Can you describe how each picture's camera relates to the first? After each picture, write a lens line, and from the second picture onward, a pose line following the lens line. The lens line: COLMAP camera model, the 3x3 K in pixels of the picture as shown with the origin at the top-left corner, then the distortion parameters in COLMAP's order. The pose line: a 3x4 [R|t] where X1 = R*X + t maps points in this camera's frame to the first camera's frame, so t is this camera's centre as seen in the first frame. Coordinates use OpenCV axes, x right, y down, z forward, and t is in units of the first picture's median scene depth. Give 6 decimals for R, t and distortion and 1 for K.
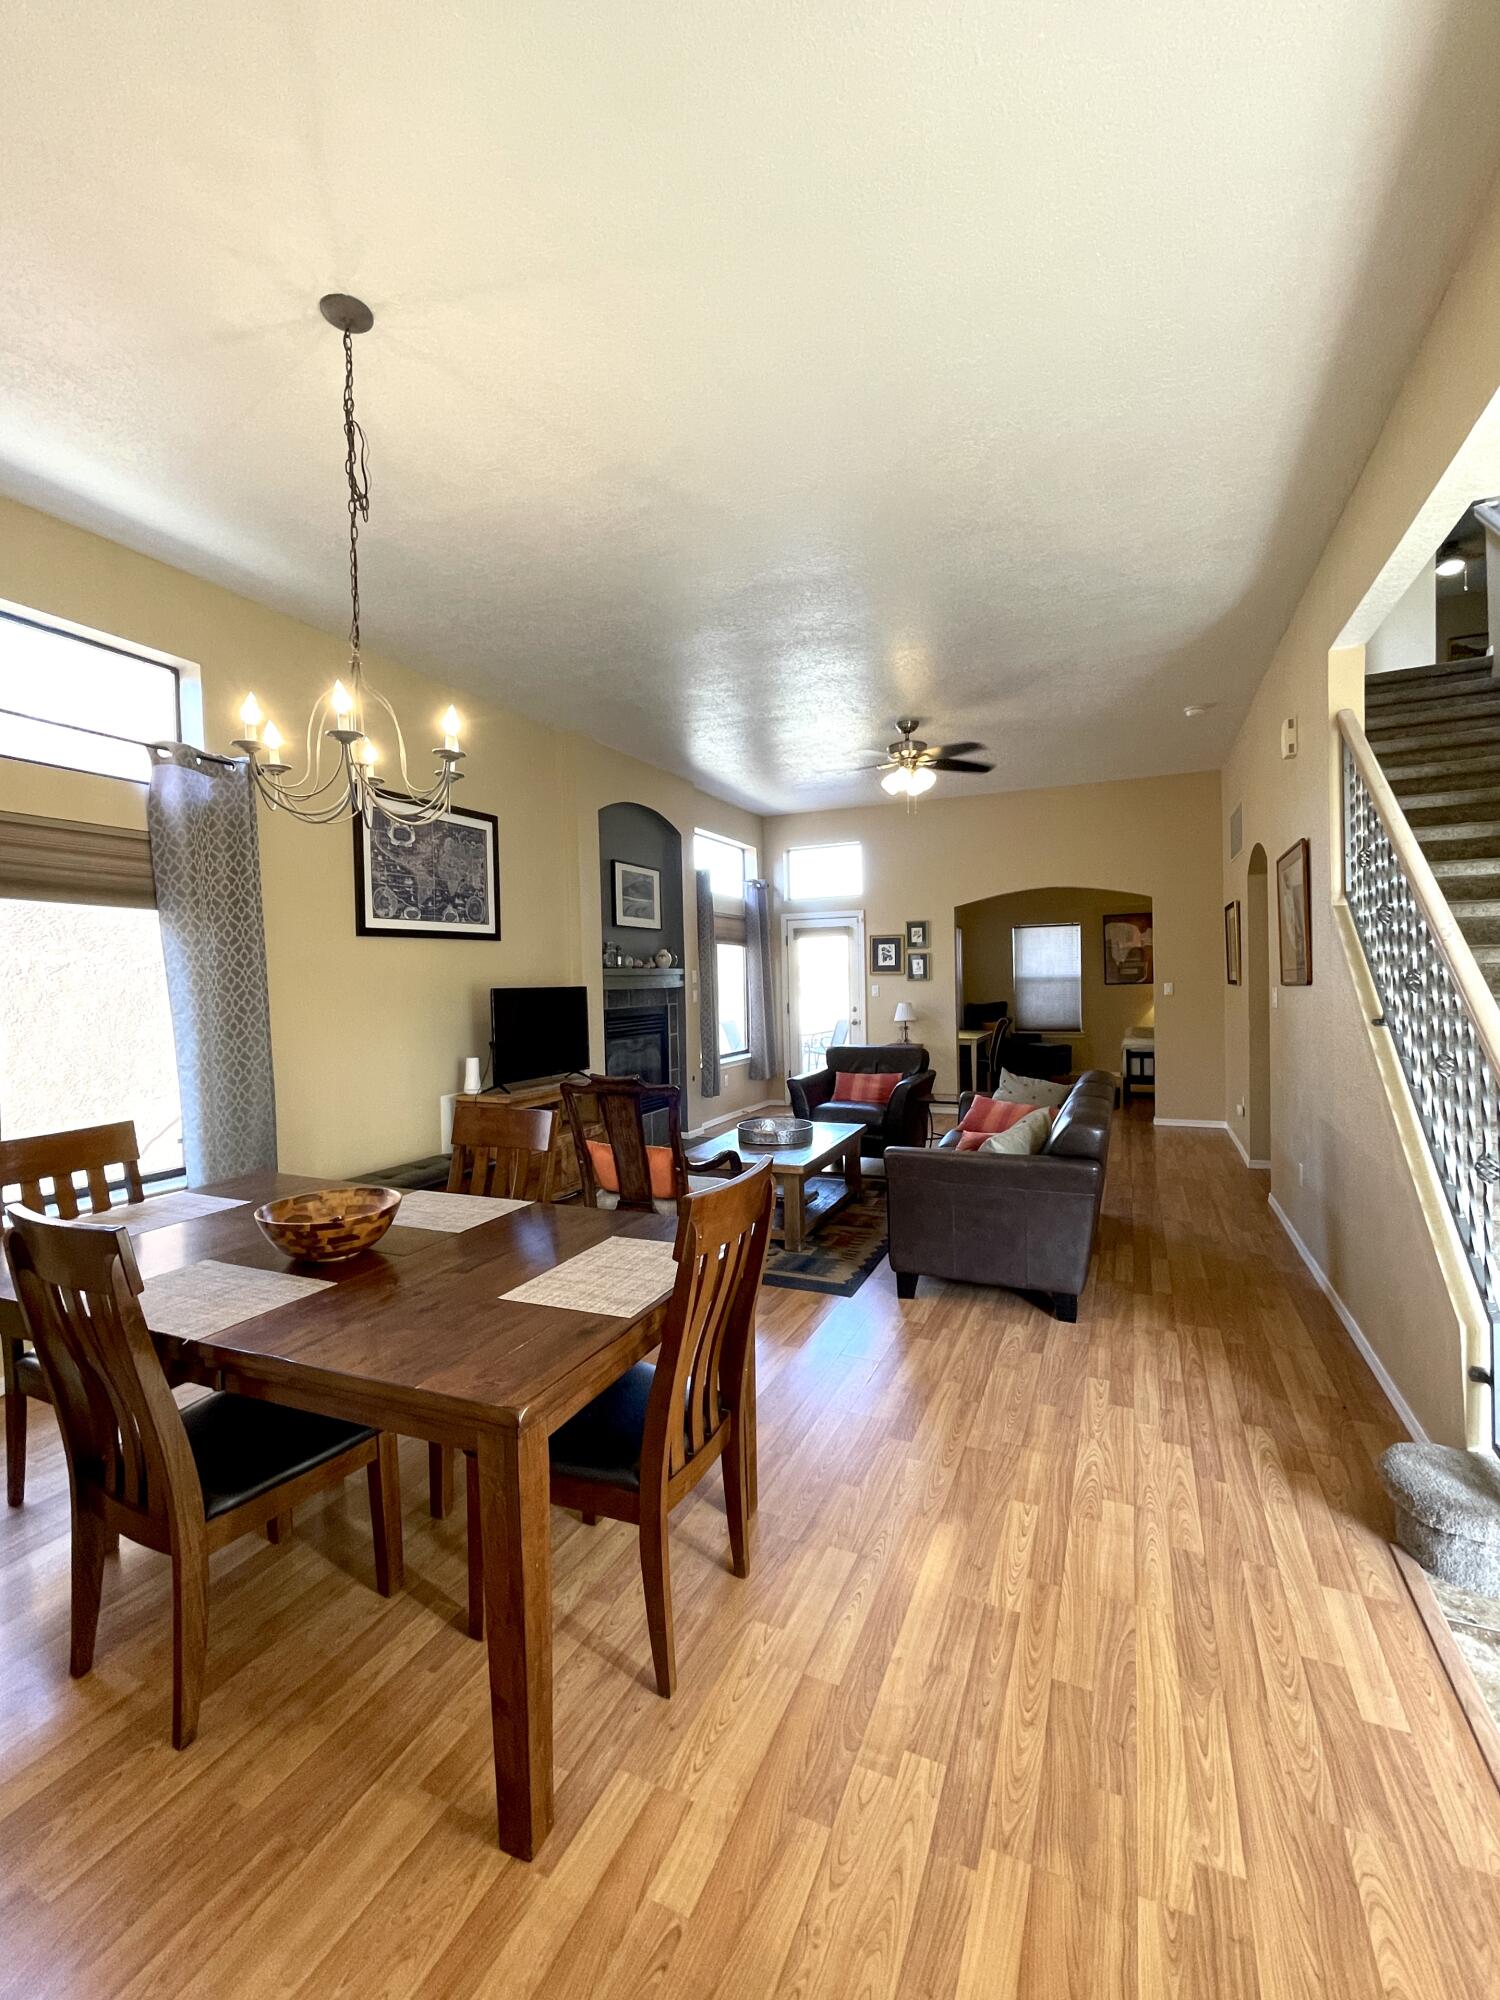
lens RADIAL K [[844.8, 0, 741.6], [0, 844.8, 996.9], [0, 0, 1]] dist [-0.011358, 0.004079]
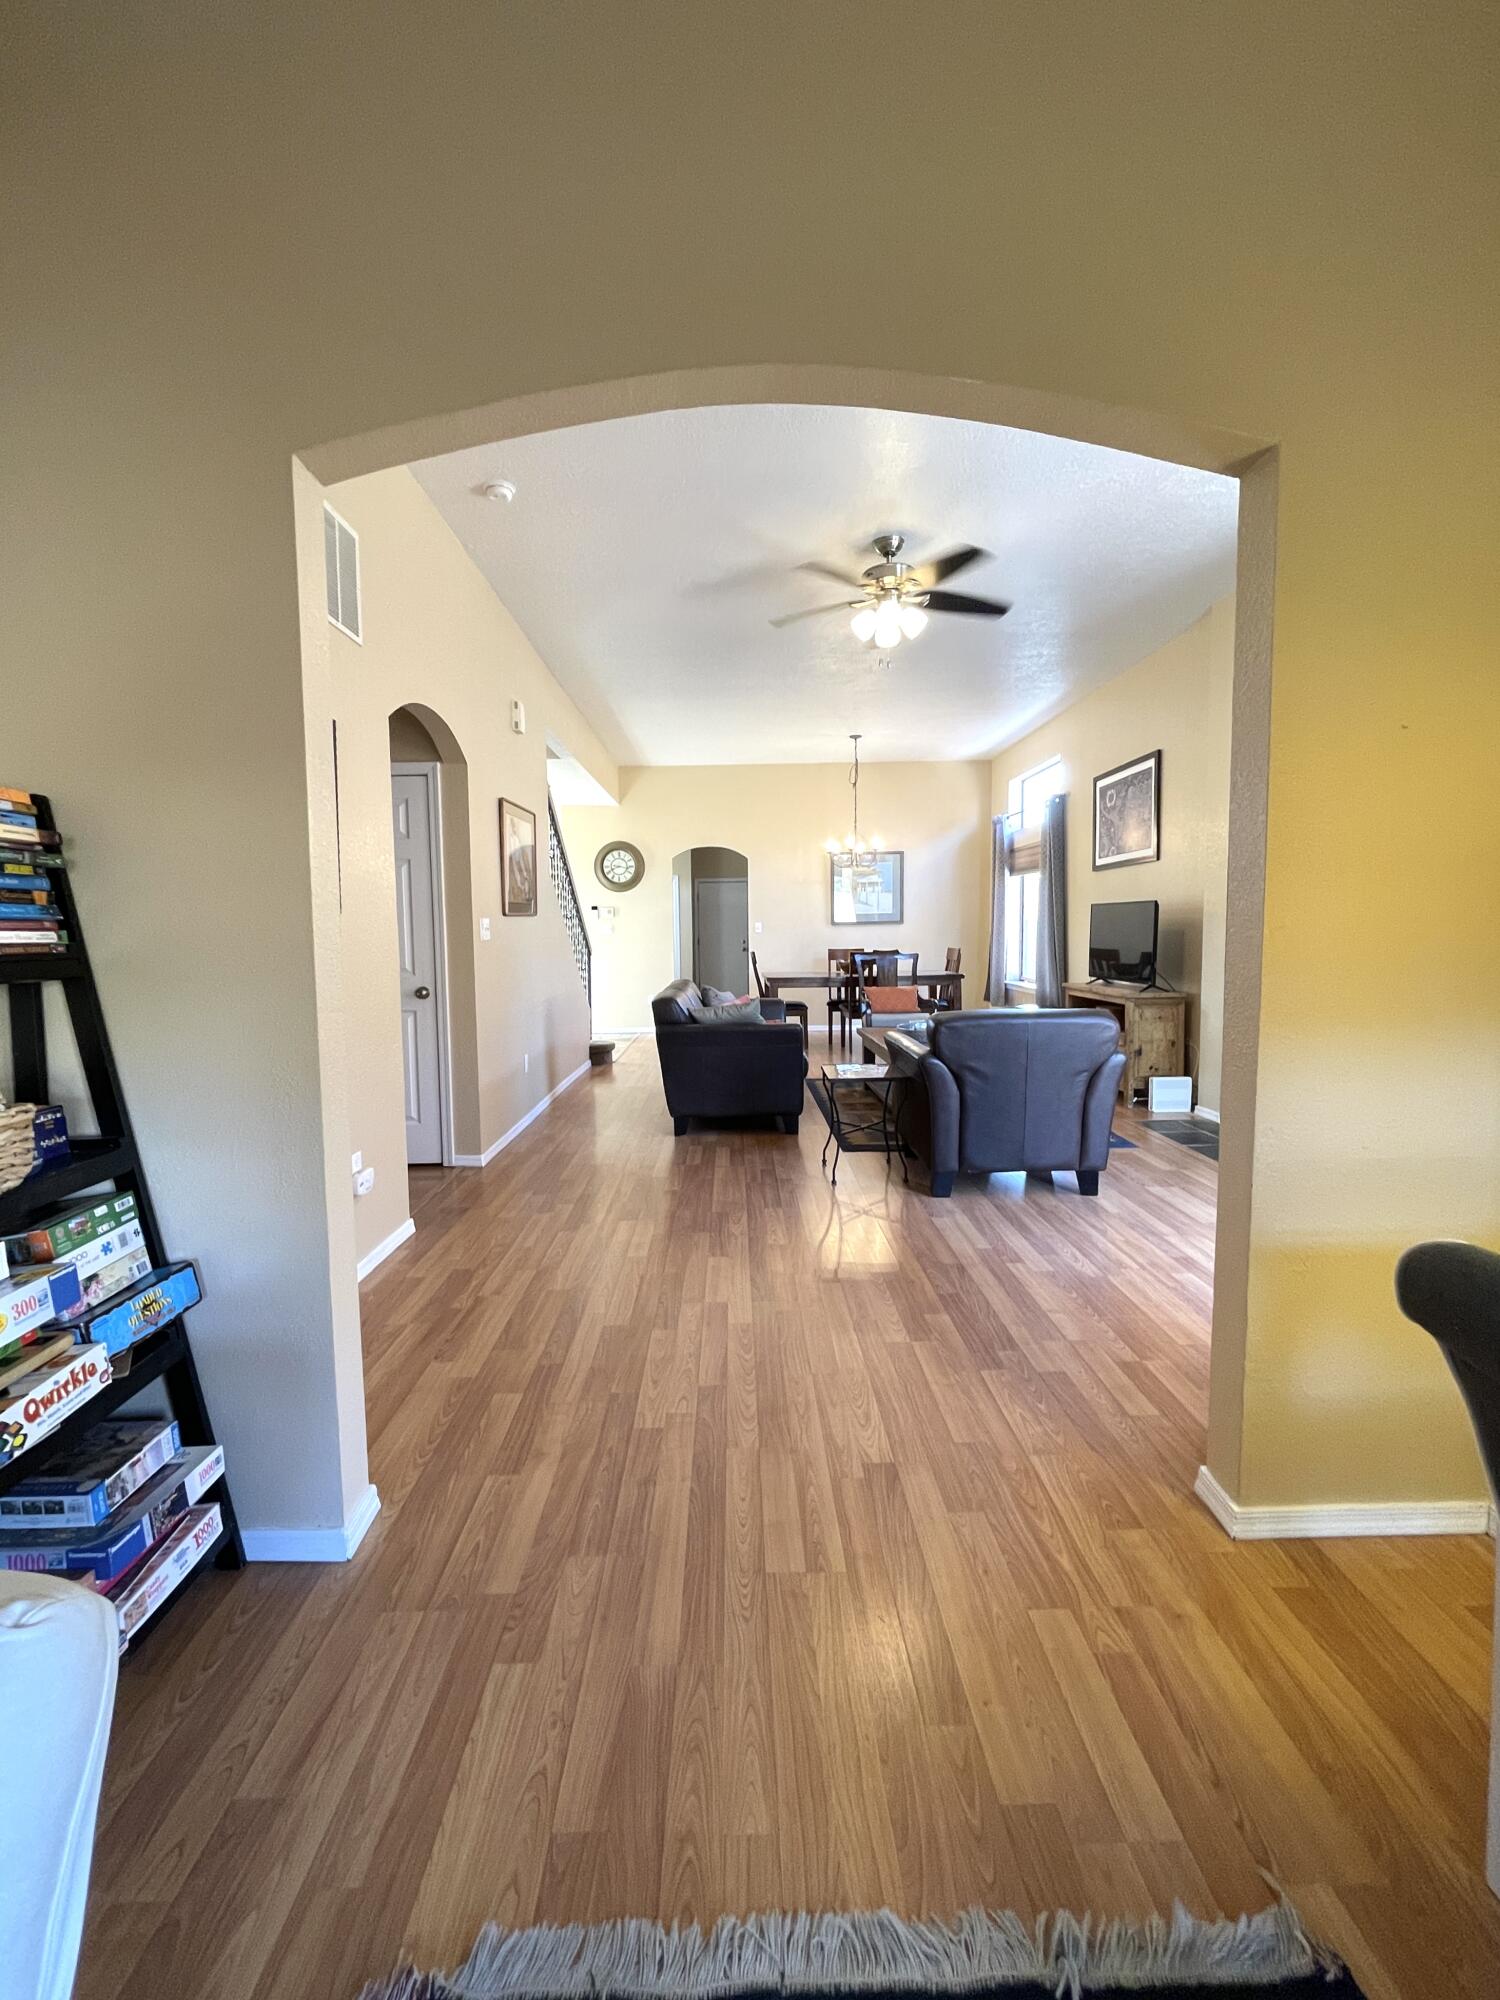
lens RADIAL K [[836.0, 0, 743.6], [0, 836.0, 996.7], [0, 0, 1]] dist [-0.000986, -0.000033]
pose [[-0.905288, 0.064885, -0.419814, 0.722624], [0.021320, 0.993960, 0.107648, -0.017289], [0.424263, 0.088502, -0.901204, 1.850496]]
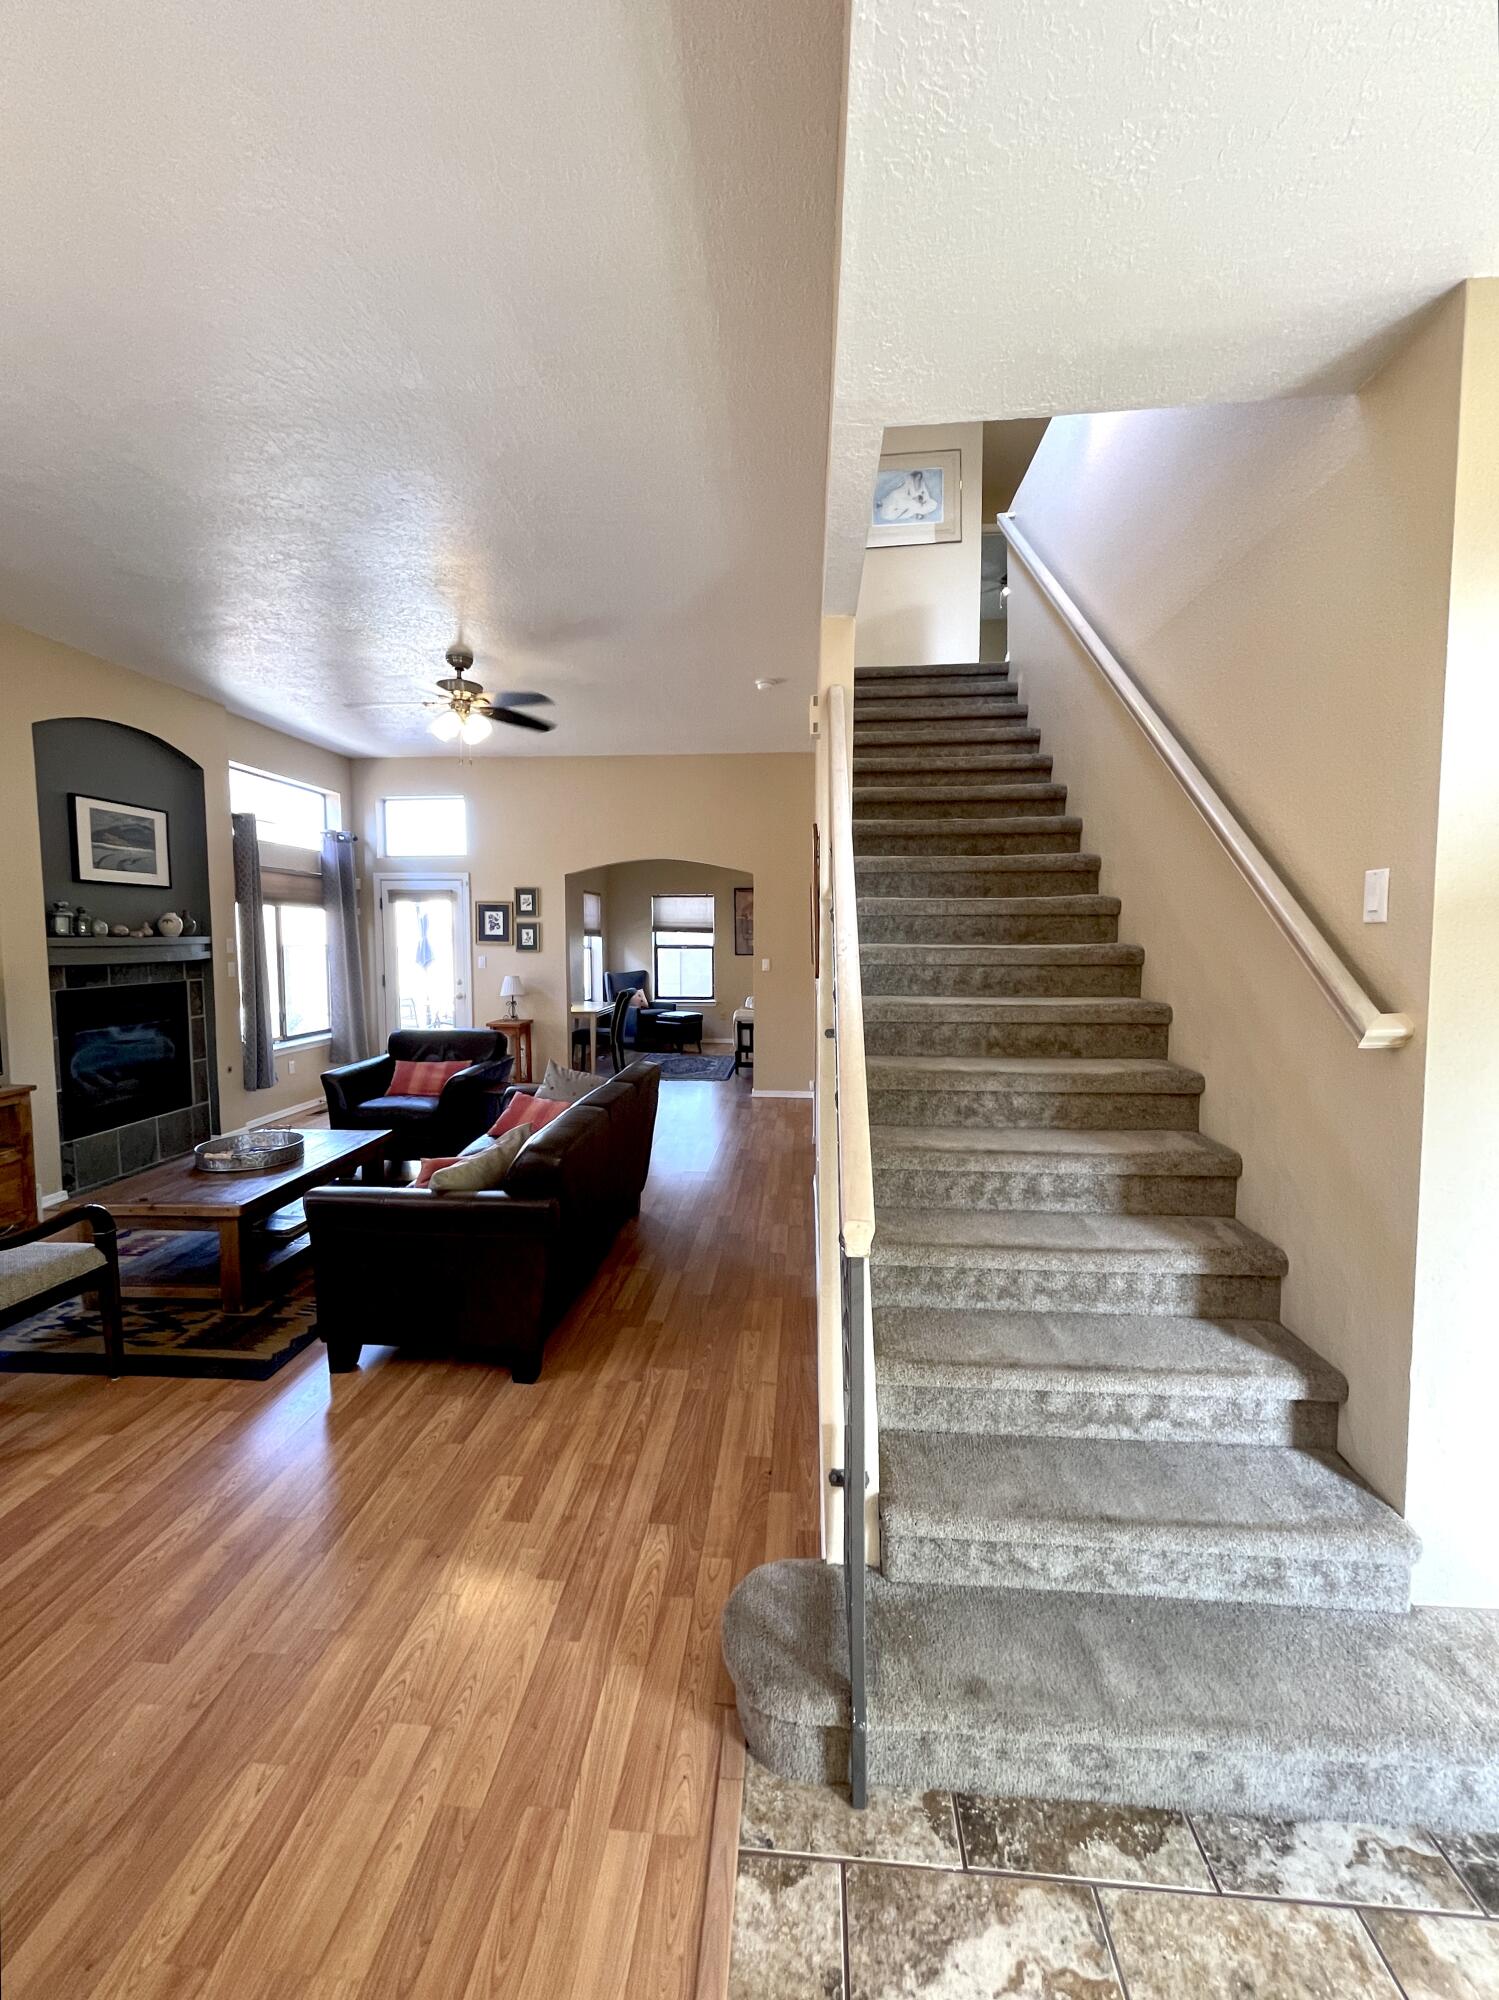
lens RADIAL K [[818.2, 0, 745.0], [0, 818.2, 994.7], [0, 0, 1]] dist [-0.003206, 0.000856]
pose [[0.939213, -0.004969, 0.343299, 0.206746], [-0.011809, 0.998836, 0.046766, -0.028496], [-0.343132, -0.047977, 0.938061, 0.115141]]
